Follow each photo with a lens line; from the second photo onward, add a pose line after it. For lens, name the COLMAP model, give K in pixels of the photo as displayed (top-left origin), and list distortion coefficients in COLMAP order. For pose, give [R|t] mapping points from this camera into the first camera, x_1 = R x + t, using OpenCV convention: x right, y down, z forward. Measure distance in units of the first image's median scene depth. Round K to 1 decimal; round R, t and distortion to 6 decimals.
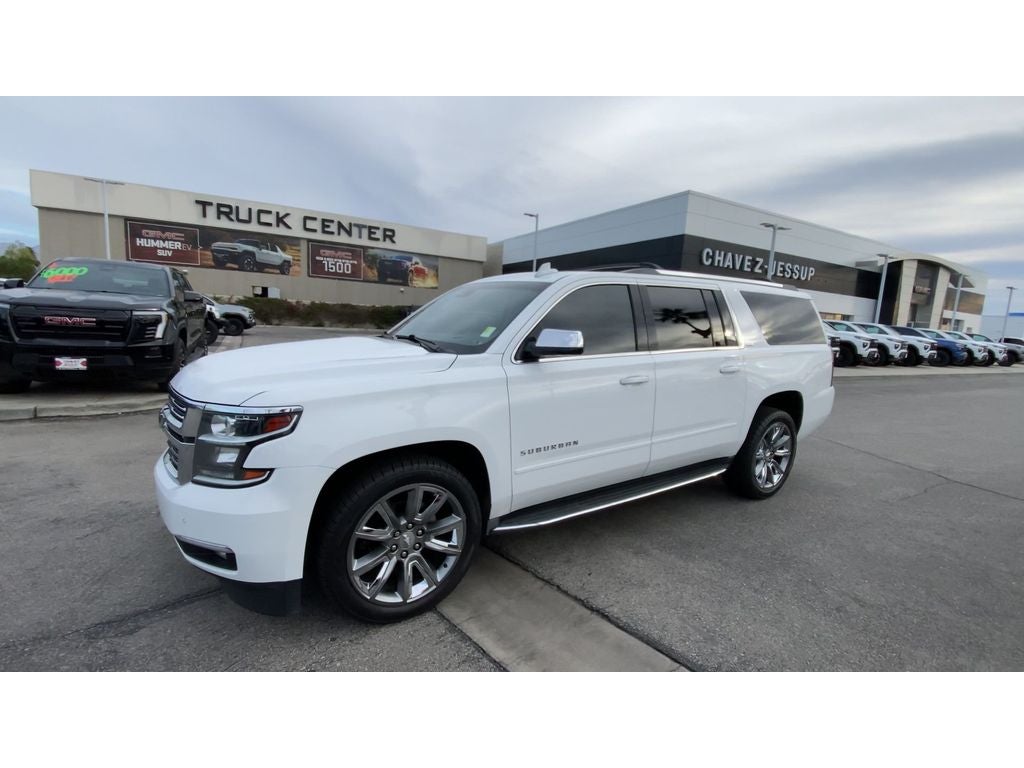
lens RADIAL K [[460.0, 0, 512.9], [0, 460.0, 388.0], [0, 0, 1]] dist [0.023380, -0.026193]
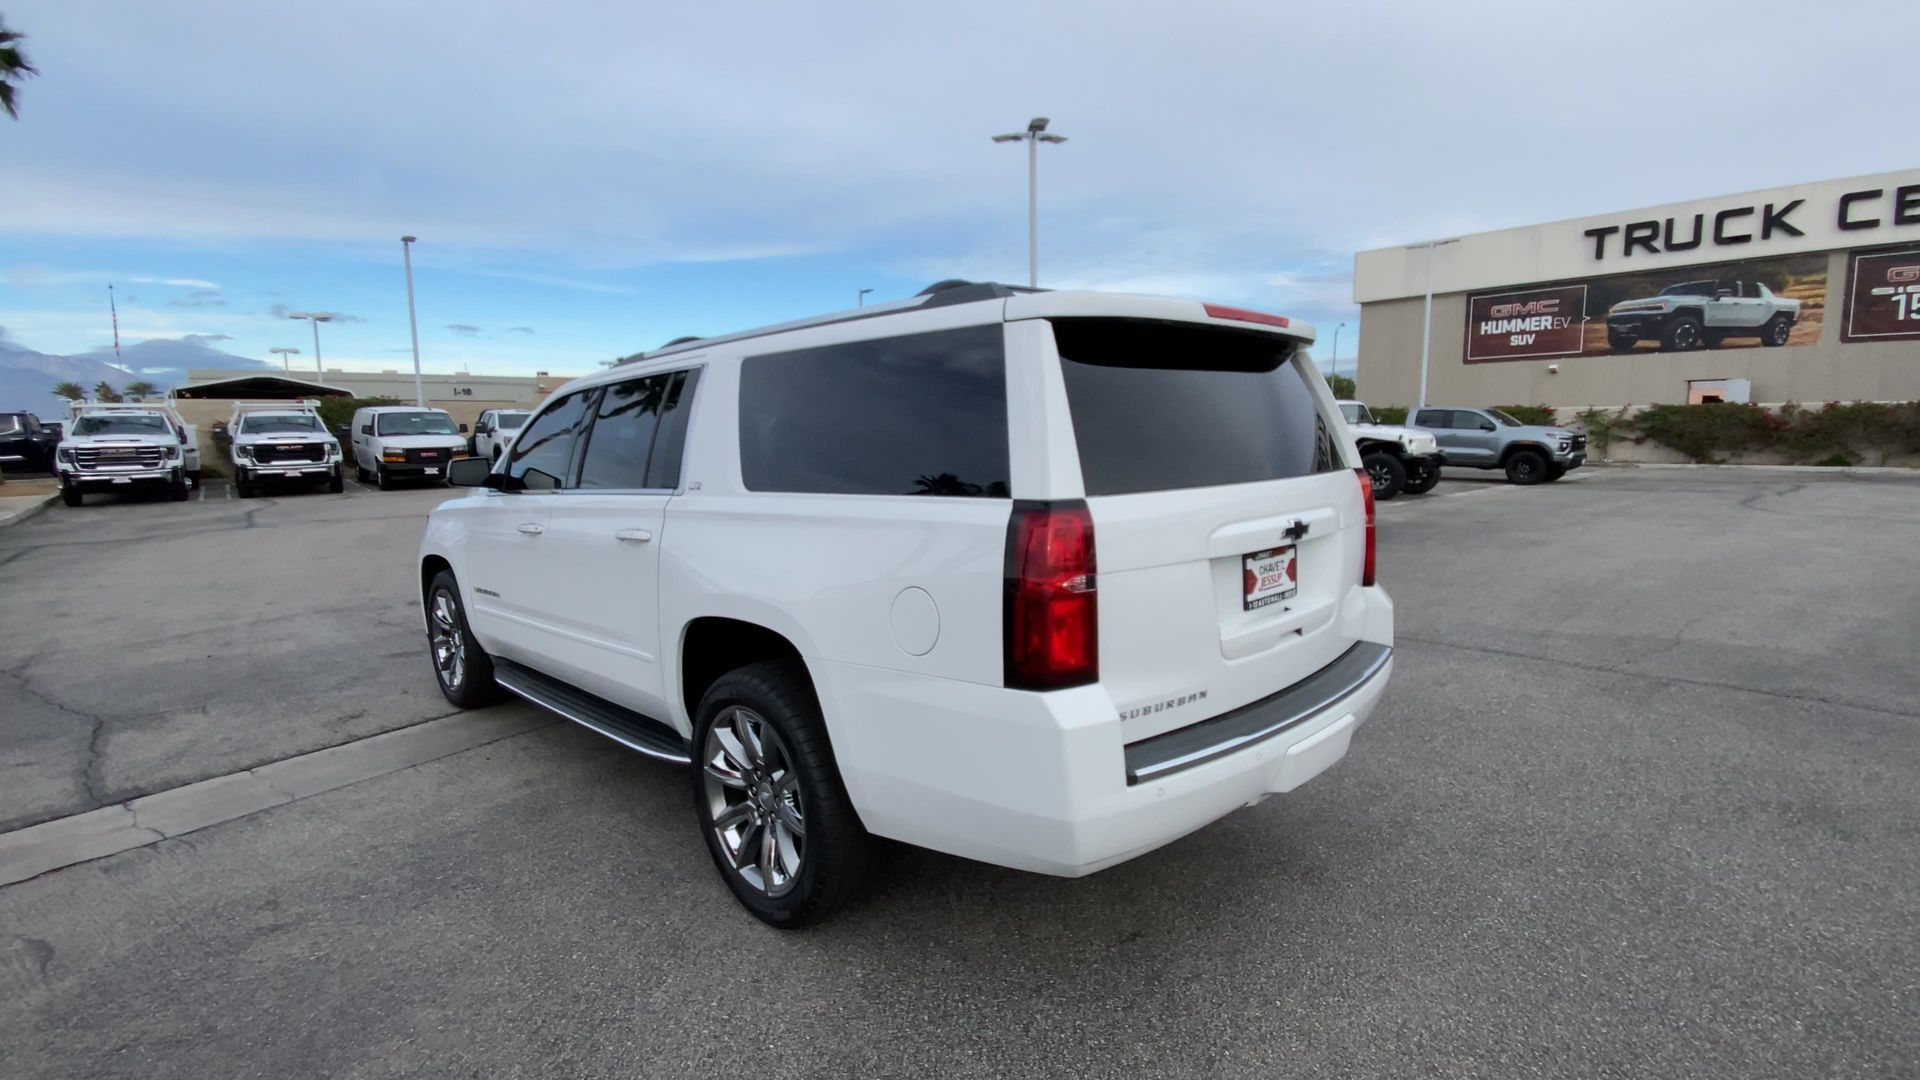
lens RADIAL K [[866.3, 0, 960.0], [0, 866.3, 540.0], [0, 0, 1]] dist [0.017343, -0.021652]
pose [[0.188736, 0.067310, -0.979718, 0.170812], [-0.119057, 0.991858, 0.045208, -0.014187], [0.974784, 0.108110, 0.195213, 0.139246]]
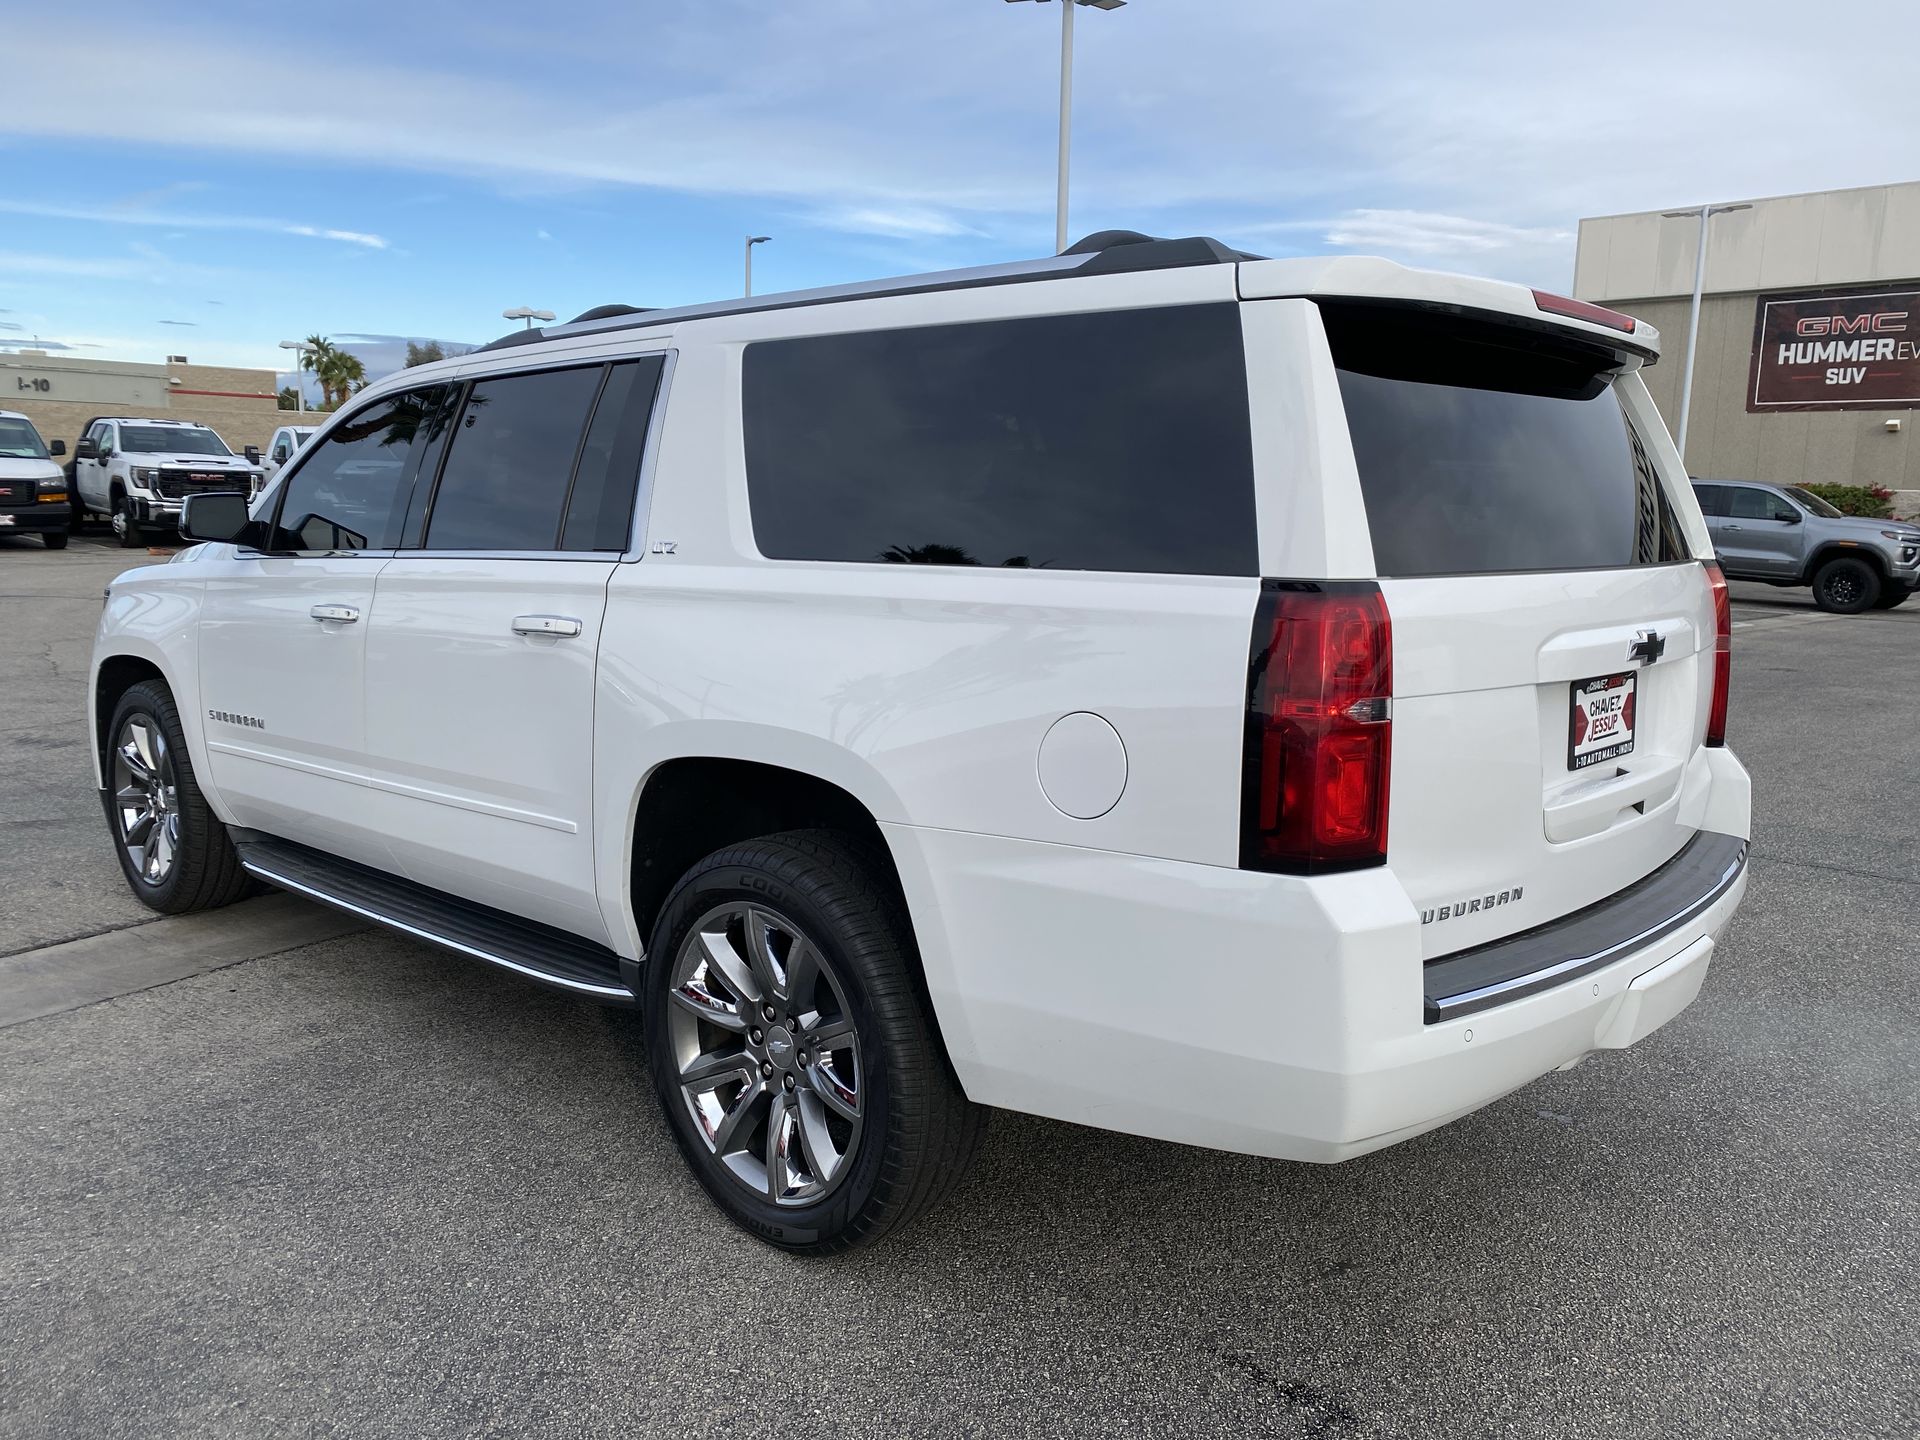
lens RADIAL K [[1471.2, 0, 960.0], [0, 1471.2, 720.0], [0, 0, 1]] dist [-0.009898, 0.029122]
pose [[0.232905, 0.103108, -0.967018, 0.174786], [-0.155413, 0.985530, 0.067651, -0.010647], [0.960001, 0.134531, 0.245560, 0.125106]]
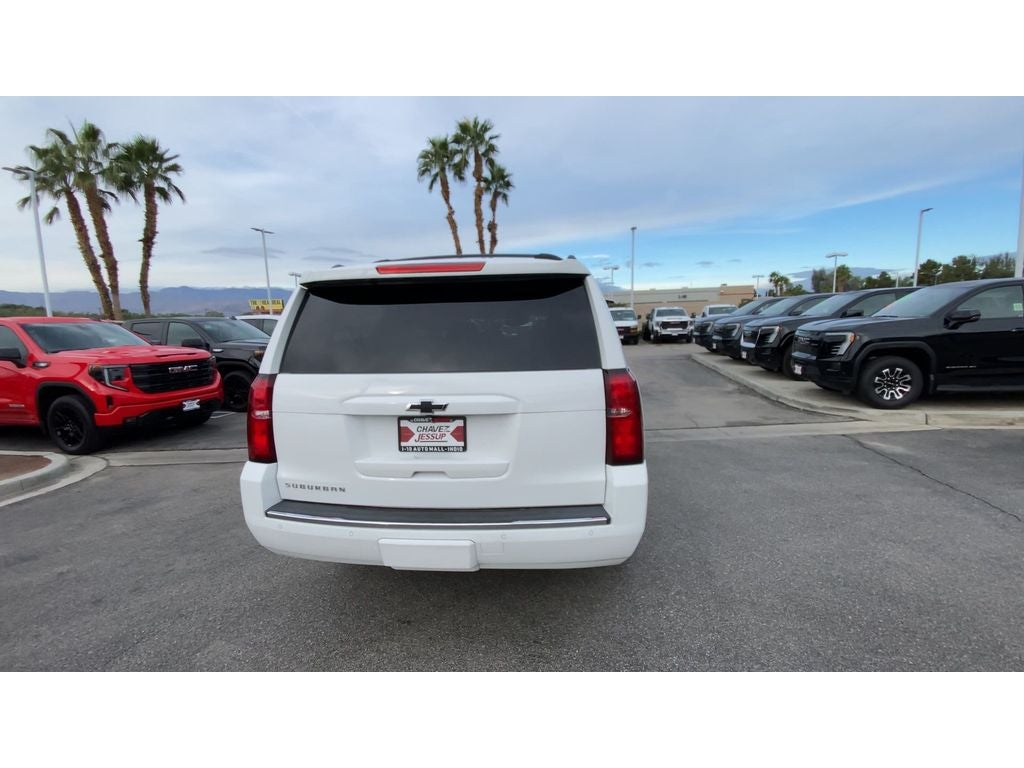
lens RADIAL K [[465.9, 0, 512.0], [0, 465.9, 384.0], [0, 0, 1]] dist [0.000760, -0.020361]
pose [[-0.651351, 0.062945, -0.756161, 0.137849], [-0.114718, 0.976928, 0.180140, -0.031853], [0.750054, 0.204080, -0.629103, 0.237810]]
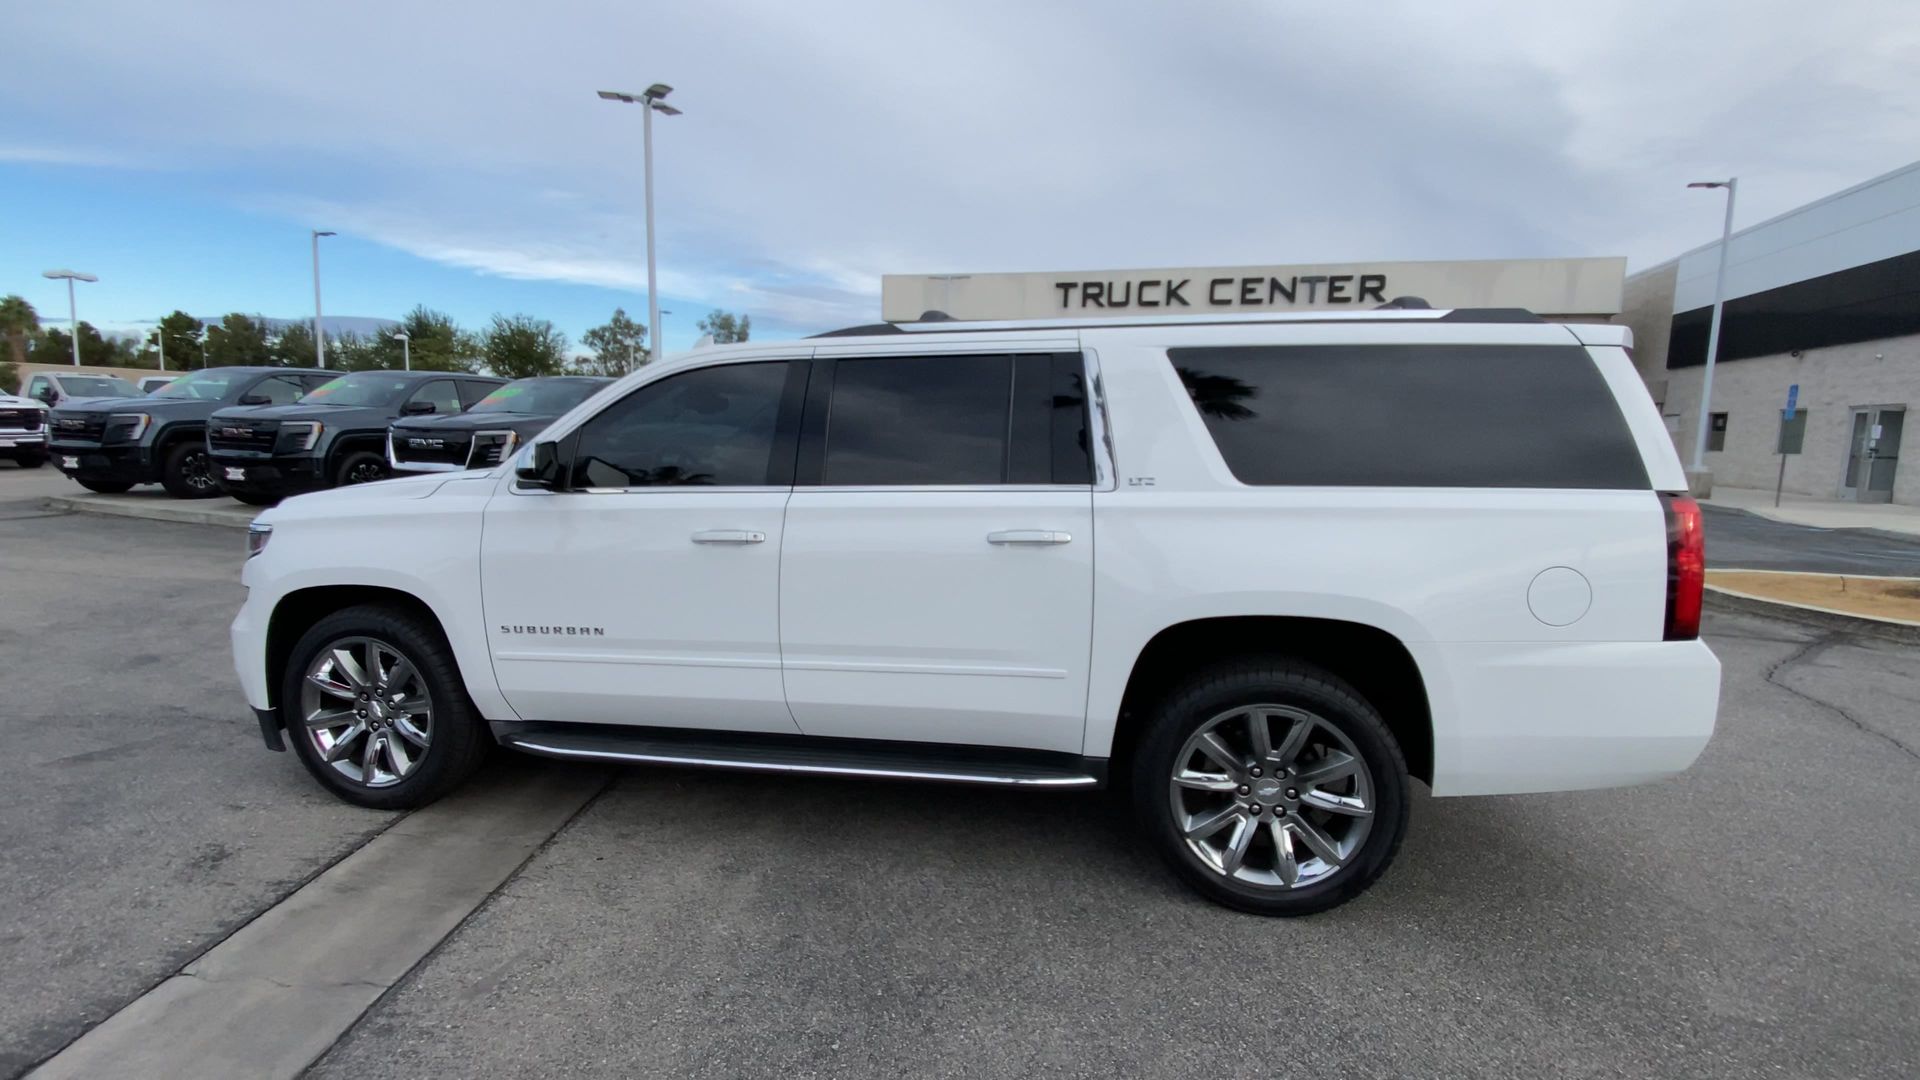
lens RADIAL K [[856.4, 0, 957.6], [0, 856.4, 549.1], [0, 0, 1]] dist [0.041375, -0.034519]
pose [[0.700073, 0.060527, -0.711501, 0.118188], [-0.092195, 0.995723, -0.006009, -0.002481], [0.708094, 0.069804, 0.702659, 0.048891]]
